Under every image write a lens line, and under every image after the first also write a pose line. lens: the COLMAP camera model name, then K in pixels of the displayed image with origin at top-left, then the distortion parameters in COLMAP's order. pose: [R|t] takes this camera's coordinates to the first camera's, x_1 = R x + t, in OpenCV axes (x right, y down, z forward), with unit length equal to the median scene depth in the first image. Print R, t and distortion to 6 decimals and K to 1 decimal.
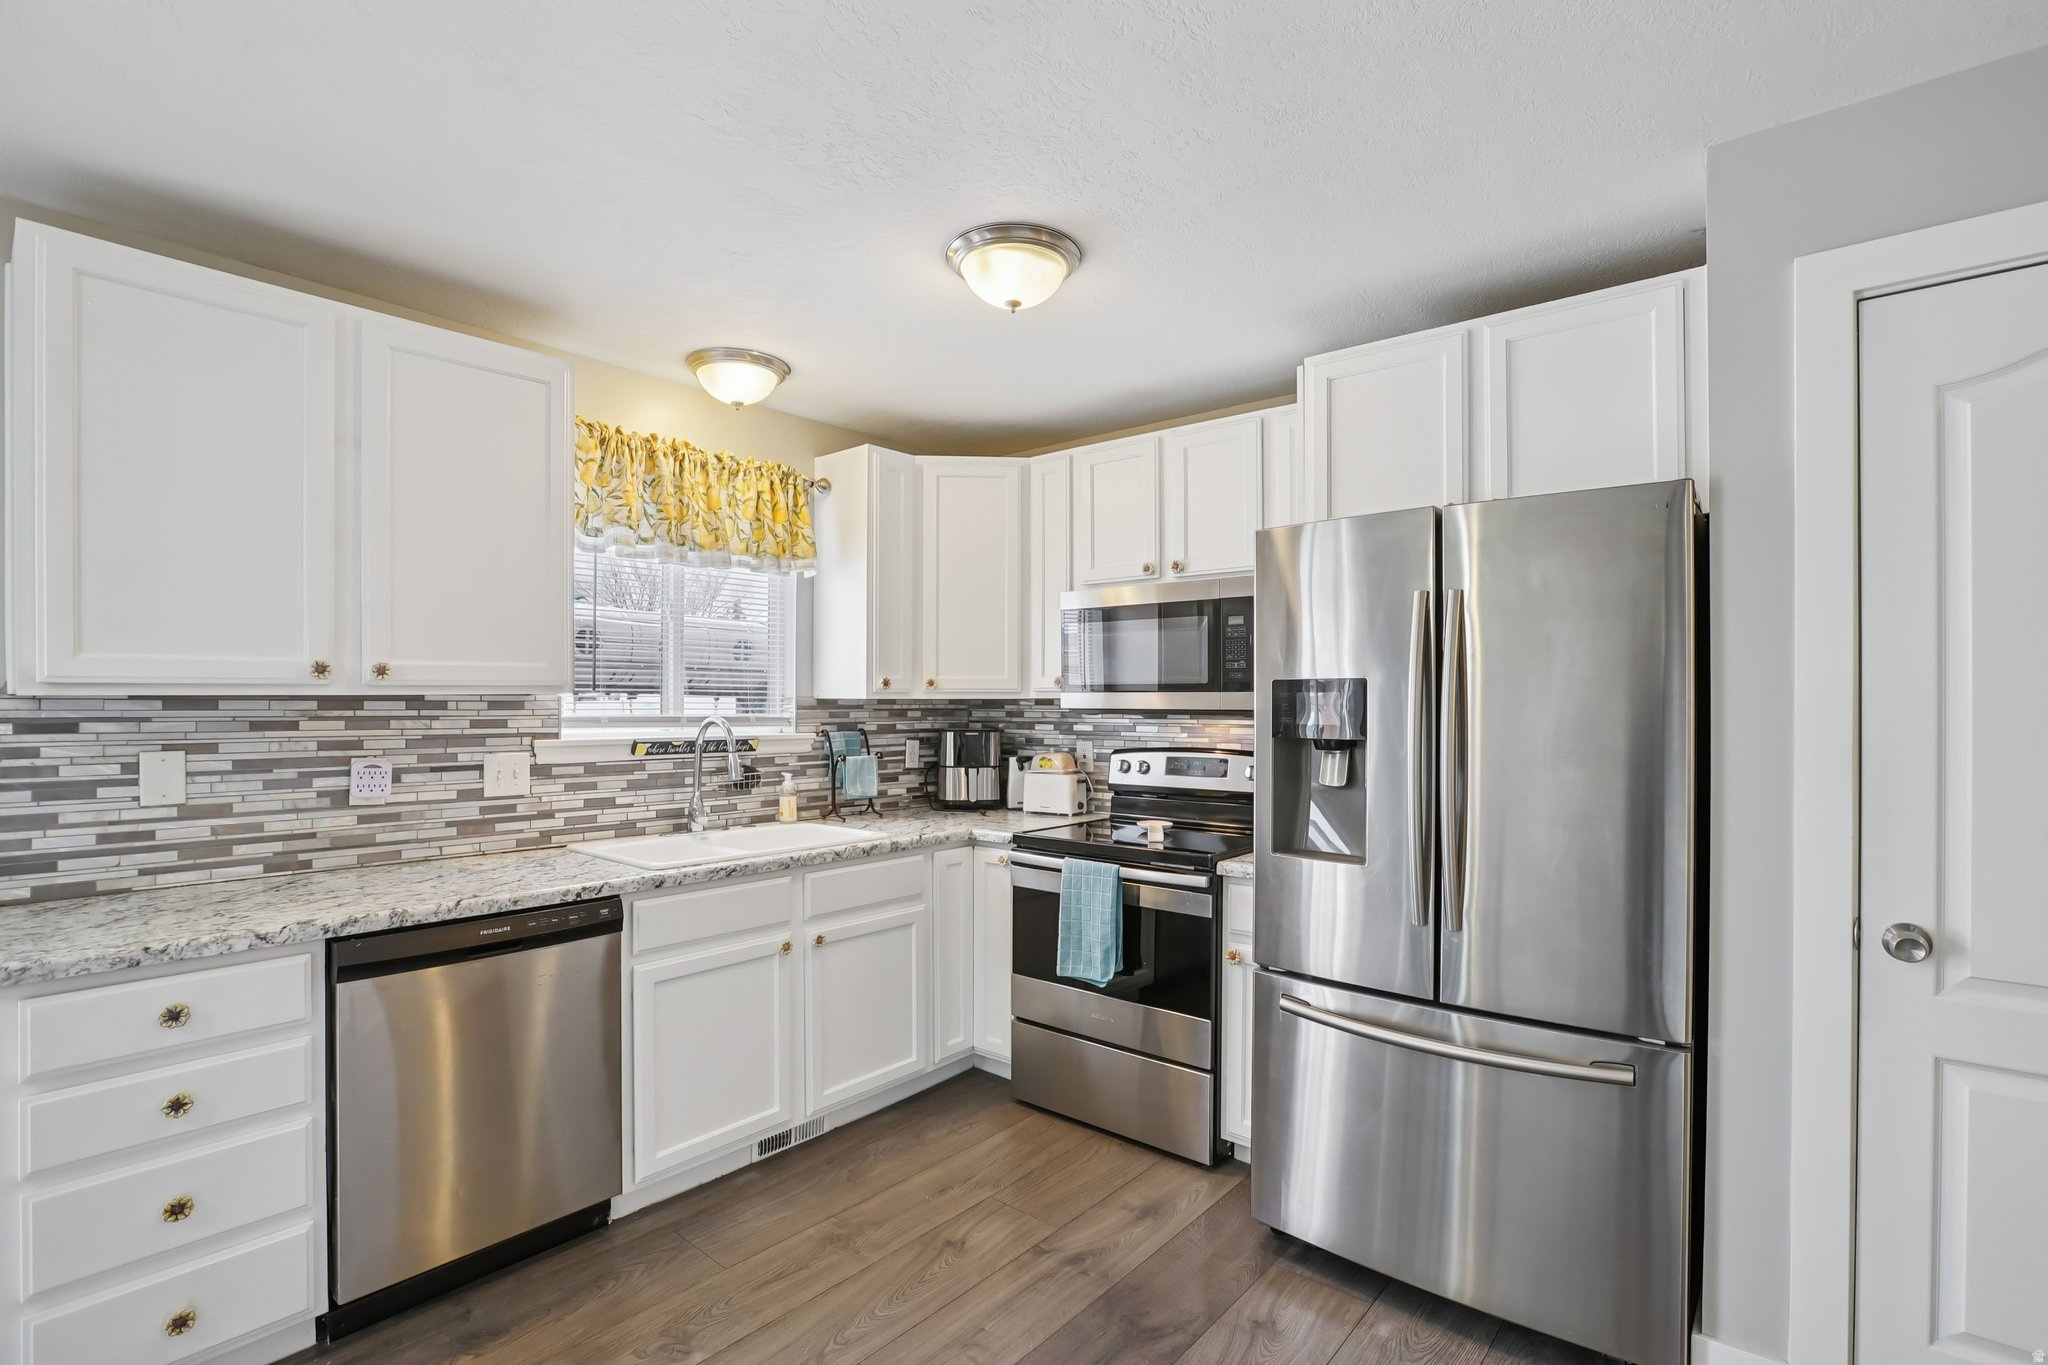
lens RADIAL K [[938.8, 0, 1040.1], [0, 938.8, 695.7], [0, 0, 1]] dist [-0.041182, 0.008847]
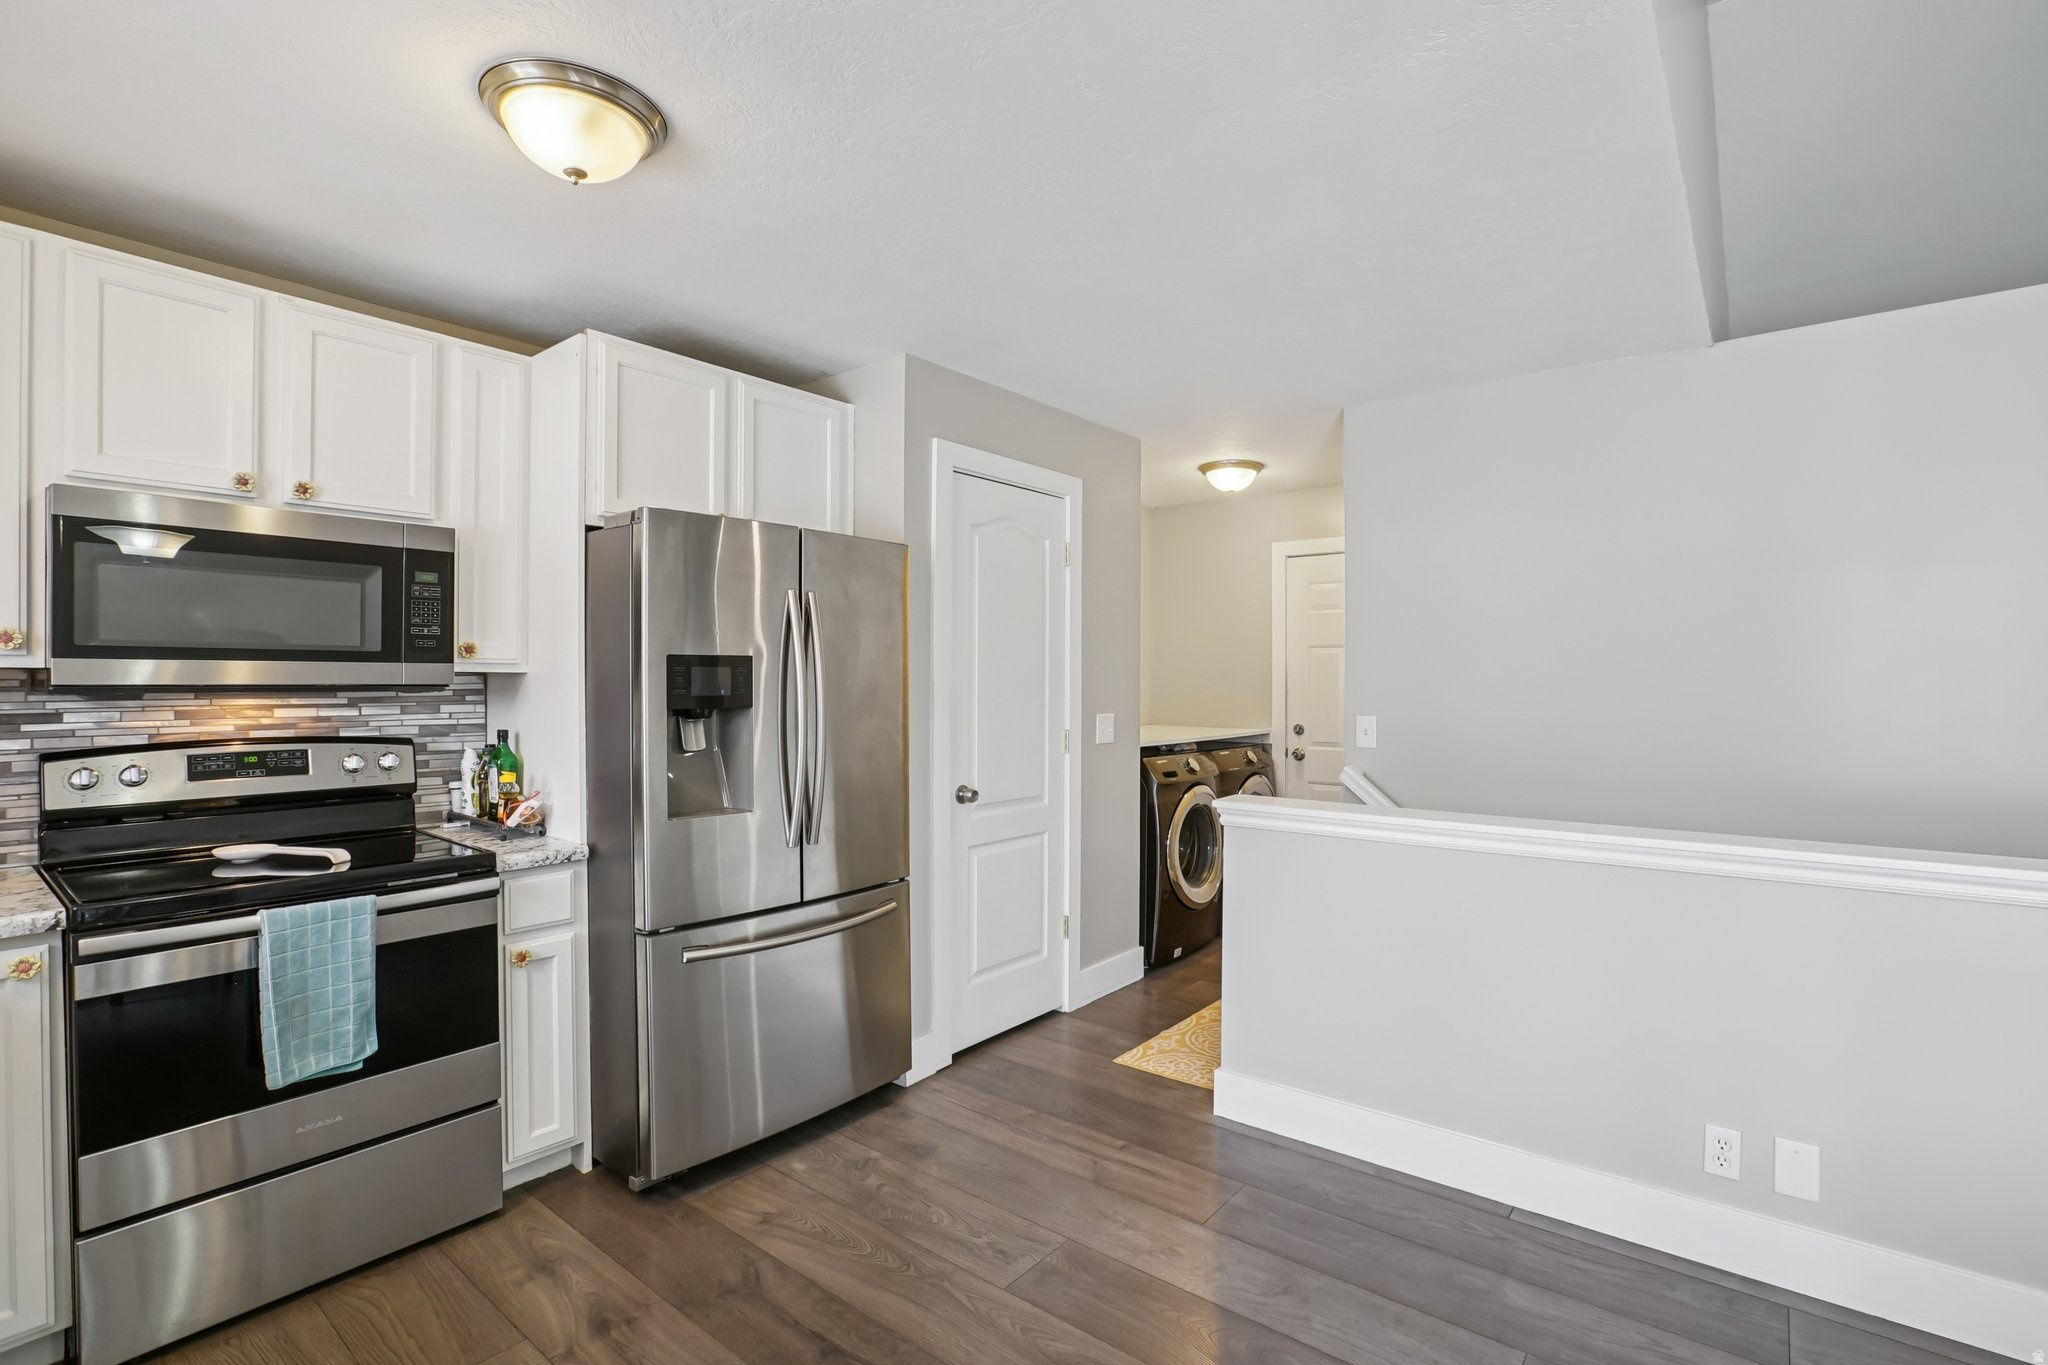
lens RADIAL K [[938.8, 0, 1037.1], [0, 938.8, 669.8], [0, 0, 1]] dist [-0.041182, 0.008847]
pose [[-0.017661, 0.004627, 0.999833, -0.654243], [-0.009294, 0.999945, -0.004792, 0.000870], [-0.999801, -0.009377, -0.017617, 0.492568]]
